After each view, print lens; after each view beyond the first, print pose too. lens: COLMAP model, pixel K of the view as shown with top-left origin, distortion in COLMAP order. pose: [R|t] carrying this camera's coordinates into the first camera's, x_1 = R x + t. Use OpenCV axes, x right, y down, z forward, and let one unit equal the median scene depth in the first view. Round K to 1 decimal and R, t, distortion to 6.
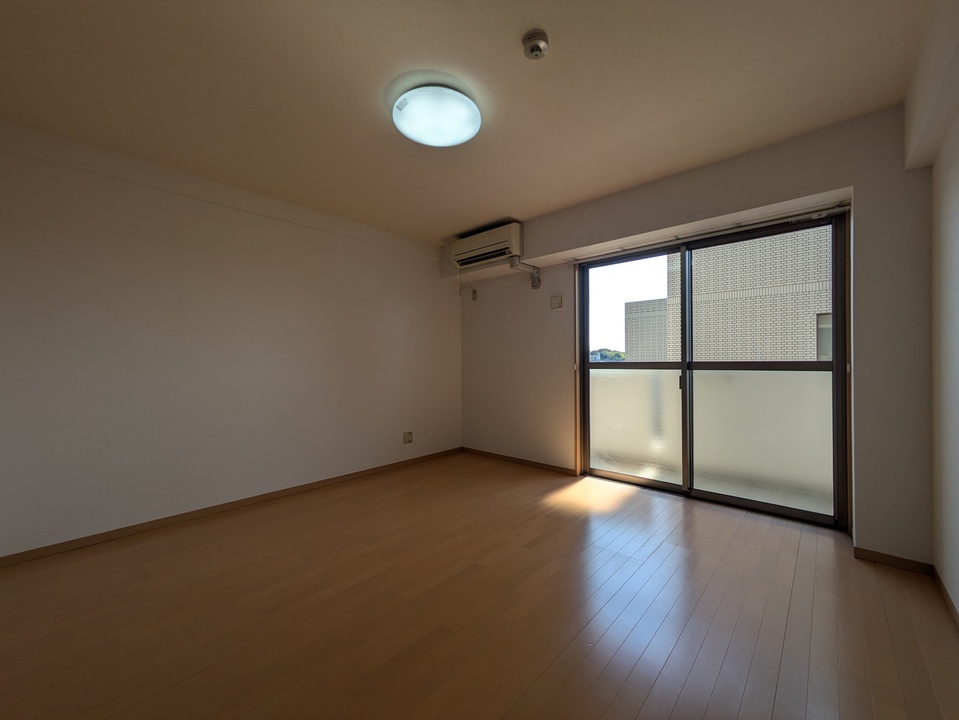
lens RADIAL K [[380.4, 0, 479.1], [0, 380.4, 361.5], [0, 0, 1]] dist [0.000489, -0.000264]
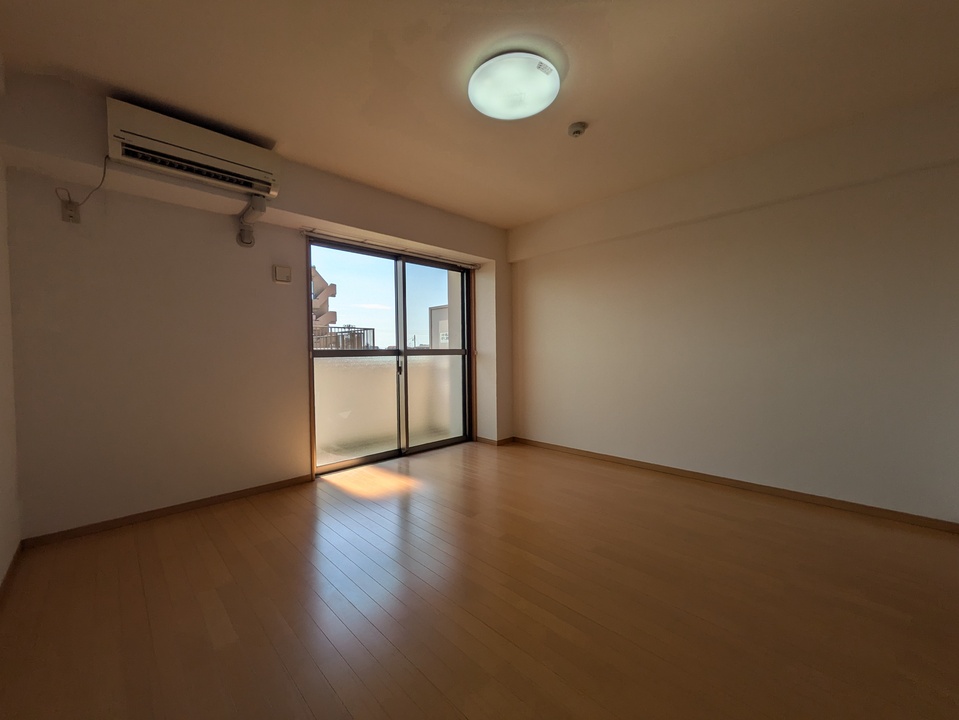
lens RADIAL K [[380.4, 0, 478.1], [0, 380.4, 363.8], [0, 0, 1]] dist [0.000489, -0.000264]
pose [[0.039059, -0.037044, 0.998550, -0.639978], [0.003489, 0.999312, 0.036936, 0.002009], [-0.999231, 0.002041, 0.039161, 0.631057]]
